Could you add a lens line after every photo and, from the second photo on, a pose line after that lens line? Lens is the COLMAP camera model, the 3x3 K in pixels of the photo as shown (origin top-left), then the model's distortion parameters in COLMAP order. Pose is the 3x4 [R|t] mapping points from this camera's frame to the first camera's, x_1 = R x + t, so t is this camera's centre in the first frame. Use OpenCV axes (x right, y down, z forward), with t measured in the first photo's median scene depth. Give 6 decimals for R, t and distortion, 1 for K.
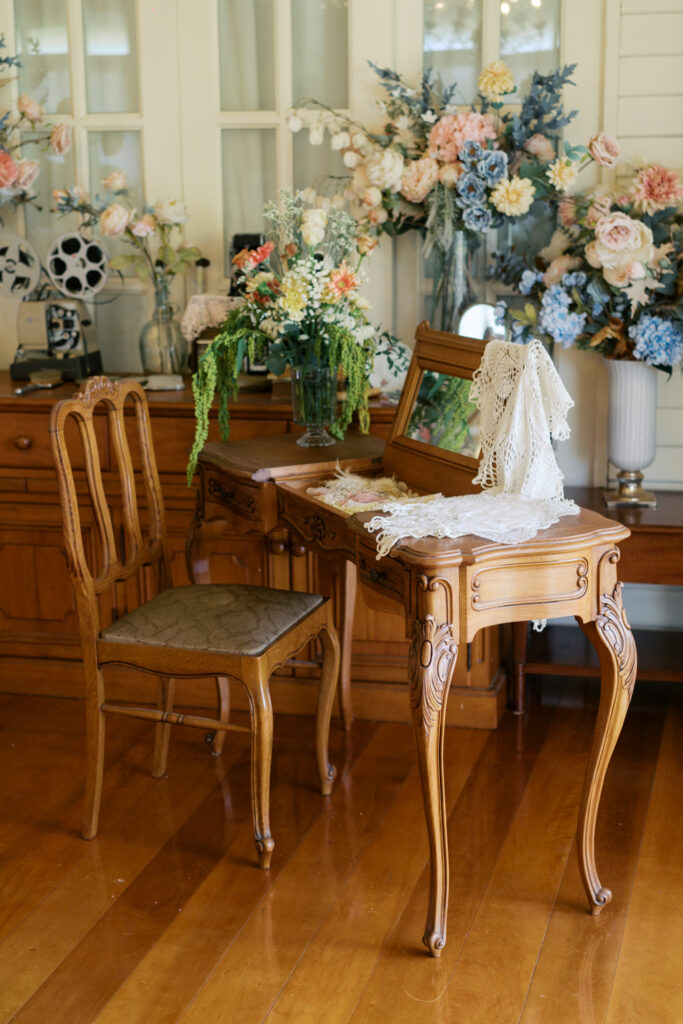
lens RADIAL K [[1555.3, 0, 370.4], [0, 1555.3, 511.1], [0, 0, 1]] dist [0.008008, -0.114010]
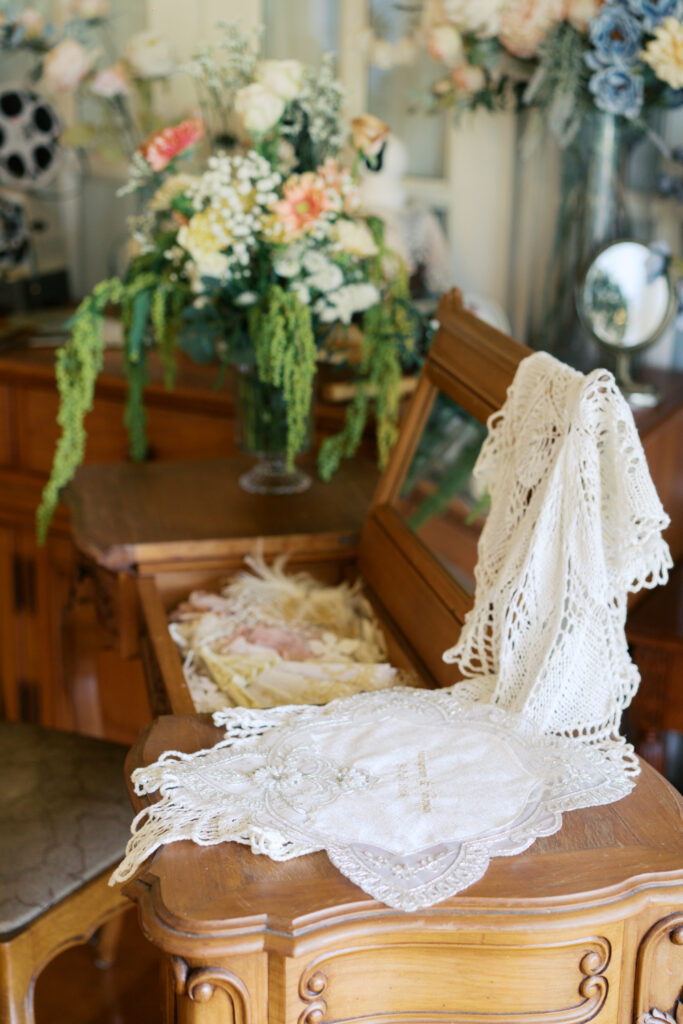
lens RADIAL K [[1639.9, 0, 341.5], [0, 1639.9, 512.0], [0, 0, 1]] dist [0.004243, 0.041734]
pose [[0.973034, 0.097923, -0.208846, 0.121498], [-0.081157, 0.992861, 0.087411, -0.093397], [0.215914, -0.068105, 0.974034, 0.454270]]
